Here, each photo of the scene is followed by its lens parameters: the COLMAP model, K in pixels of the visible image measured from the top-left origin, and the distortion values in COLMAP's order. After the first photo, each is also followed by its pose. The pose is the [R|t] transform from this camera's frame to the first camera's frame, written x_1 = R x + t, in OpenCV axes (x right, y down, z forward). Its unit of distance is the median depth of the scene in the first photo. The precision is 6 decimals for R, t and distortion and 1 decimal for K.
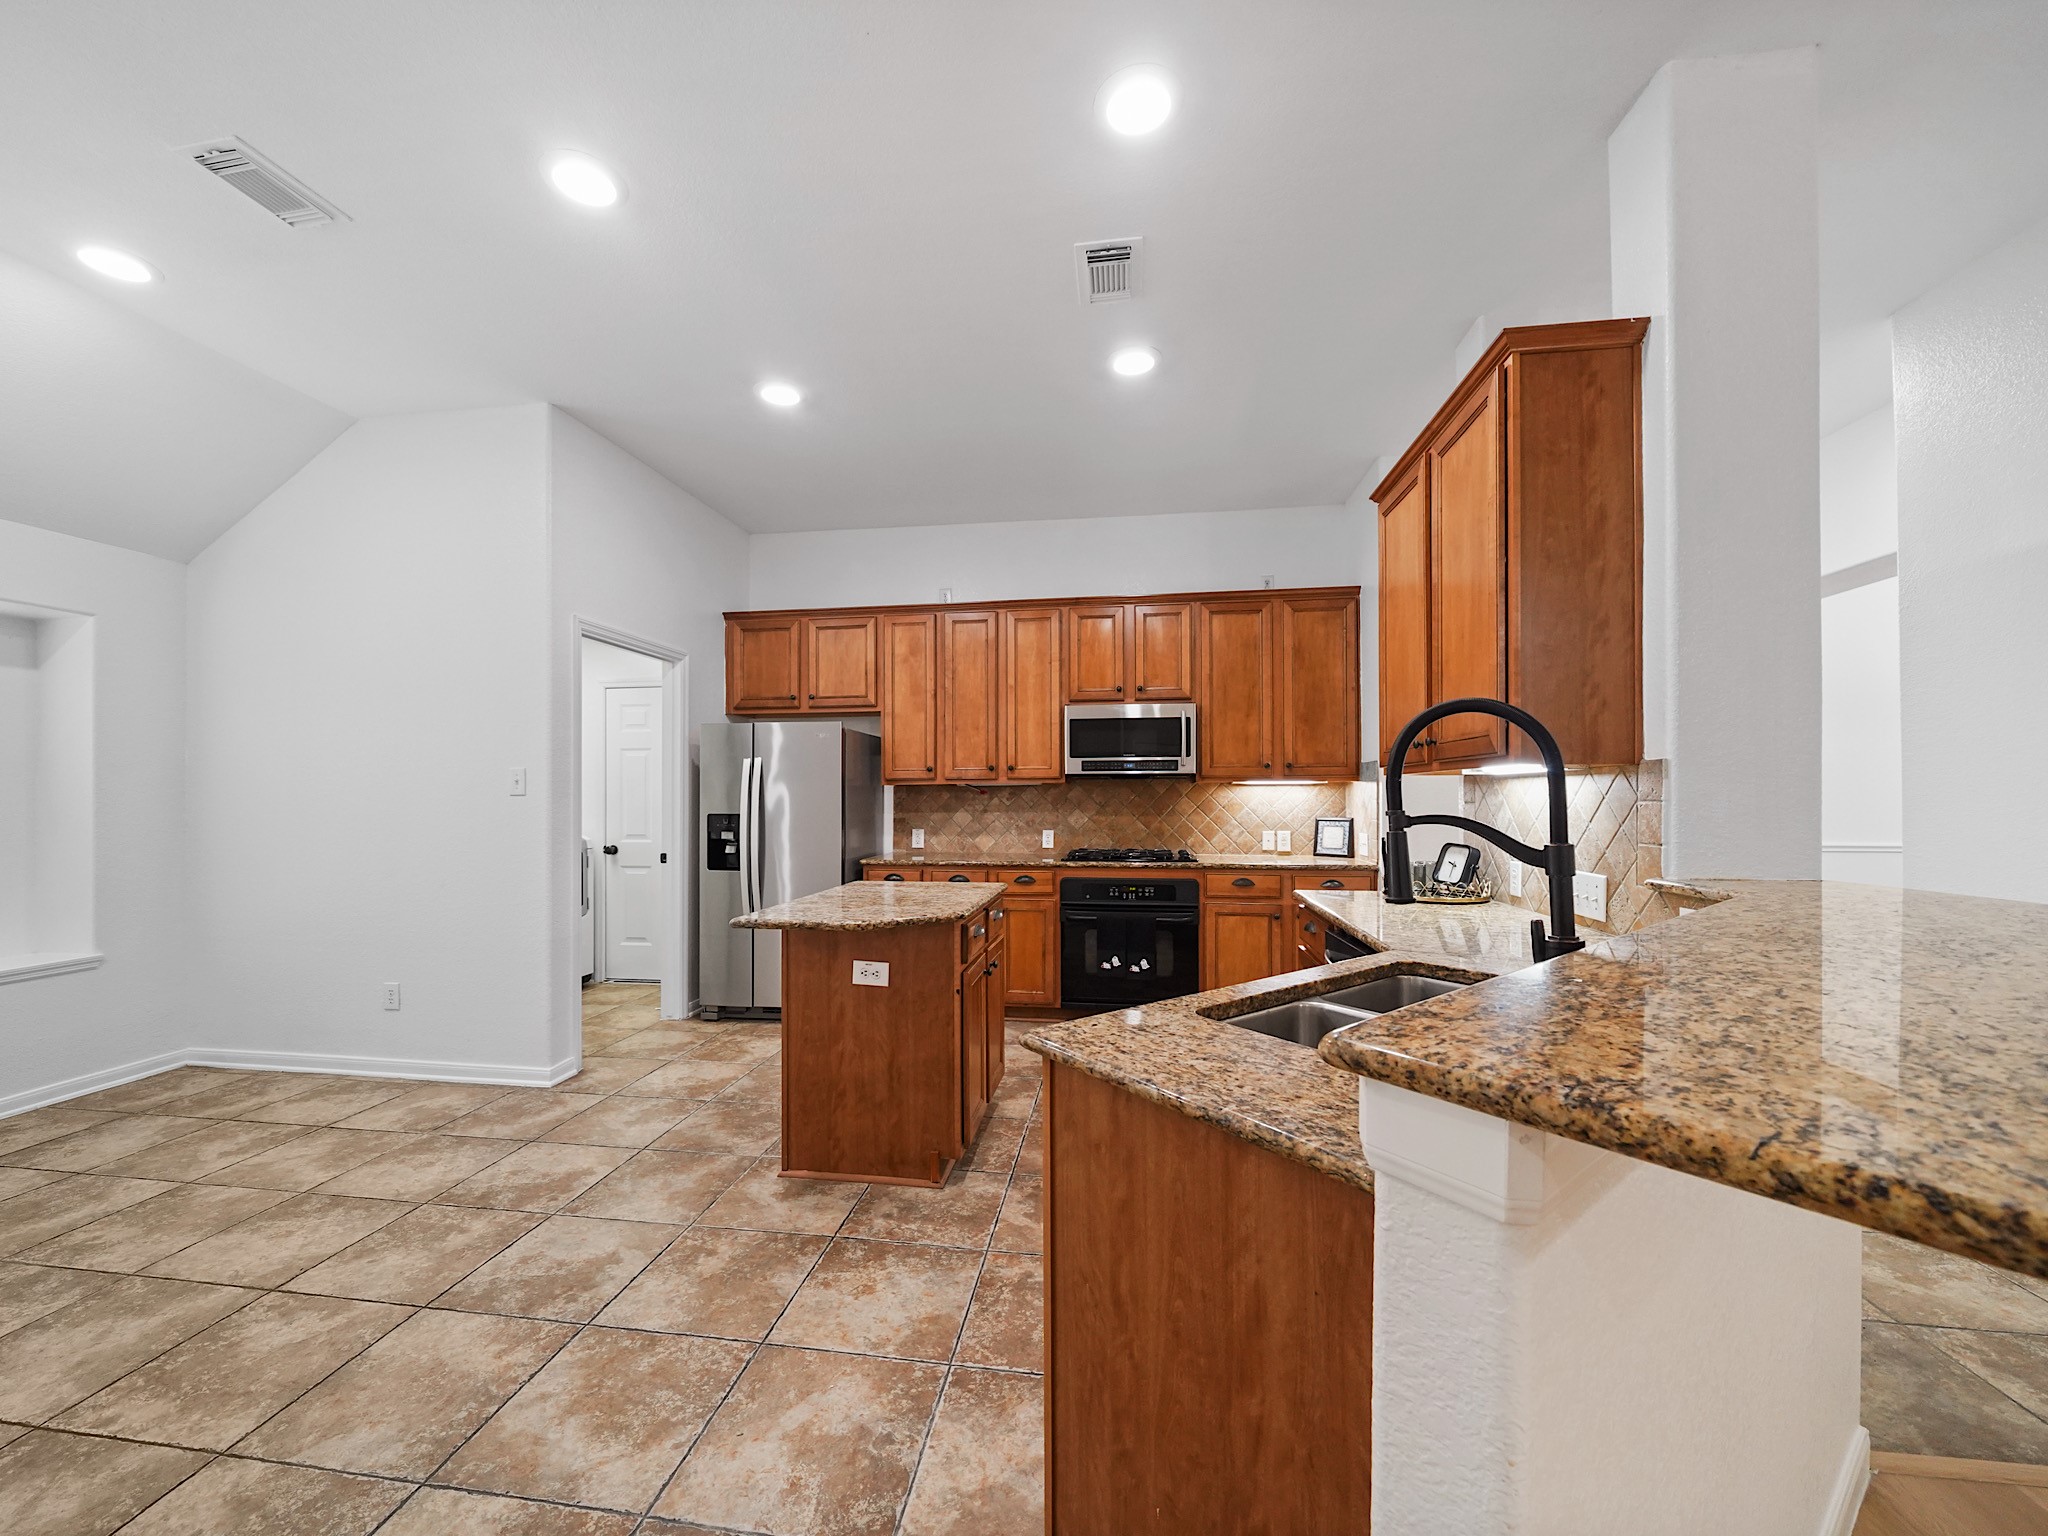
lens RADIAL K [[791.1, 0, 1023.2], [0, 791.1, 792.0], [0, 0, 1]] dist [-0.004466, -0.000081]
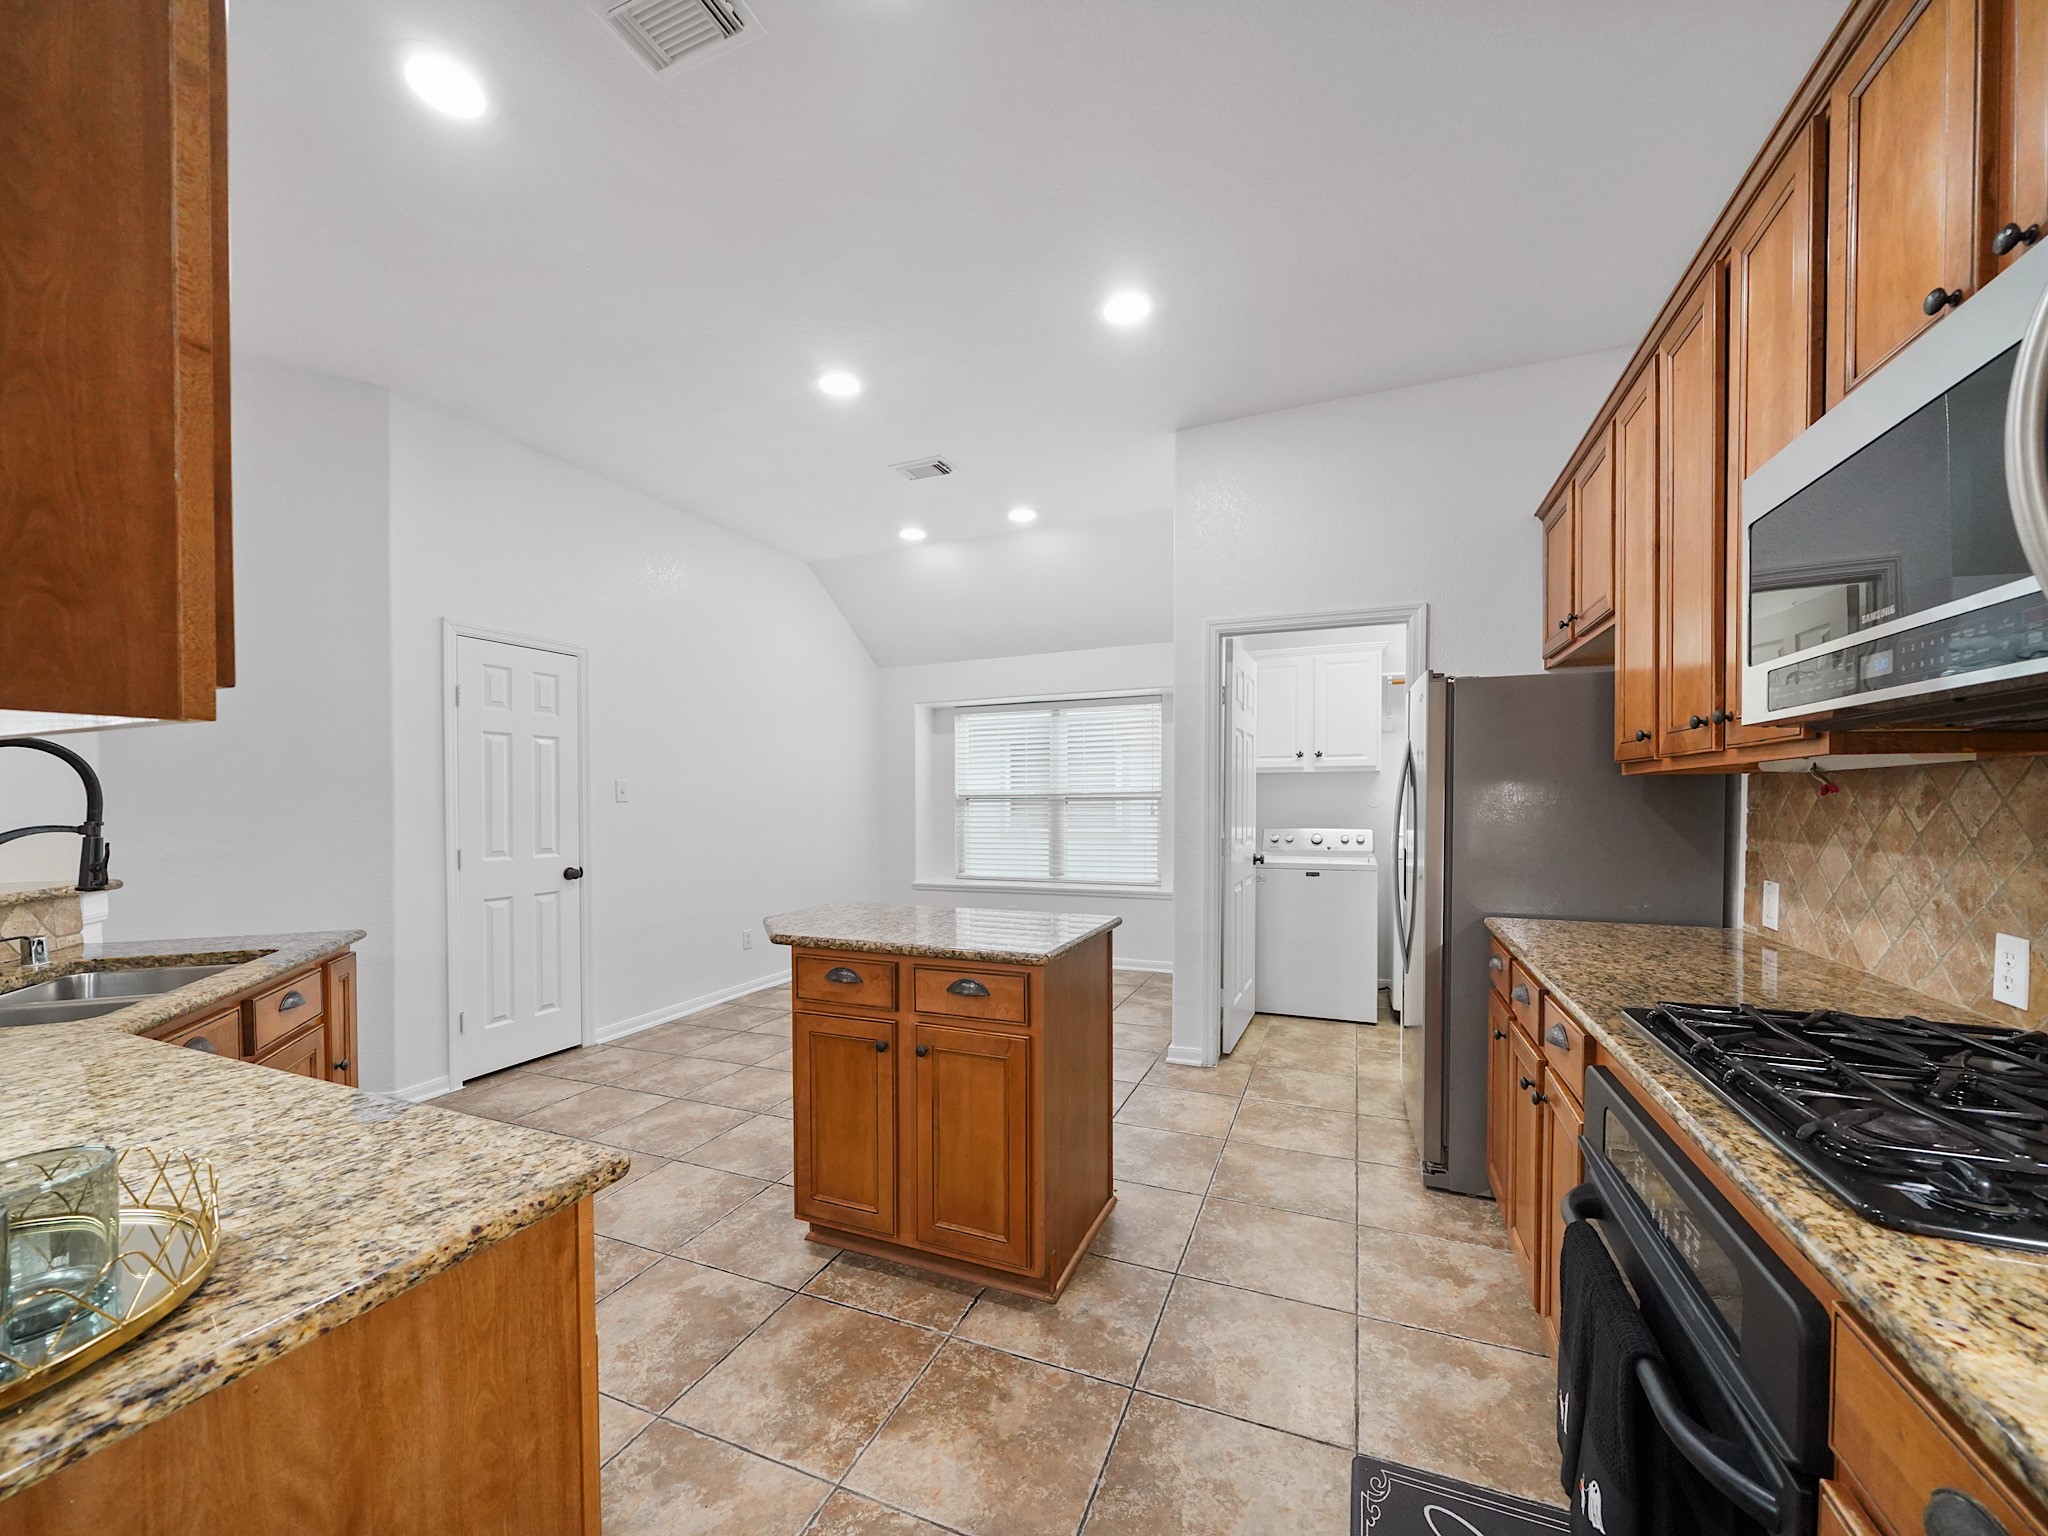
lens RADIAL K [[792.6, 0, 1014.0], [0, 792.6, 795.6], [0, 0, 1]] dist [-0.004915, -0.000502]
pose [[-0.251740, 0.003419, -0.967789, 0.396663], [0.005463, 0.999983, 0.002112, 0.000397], [0.967779, -0.004756, -0.251755, 0.824216]]
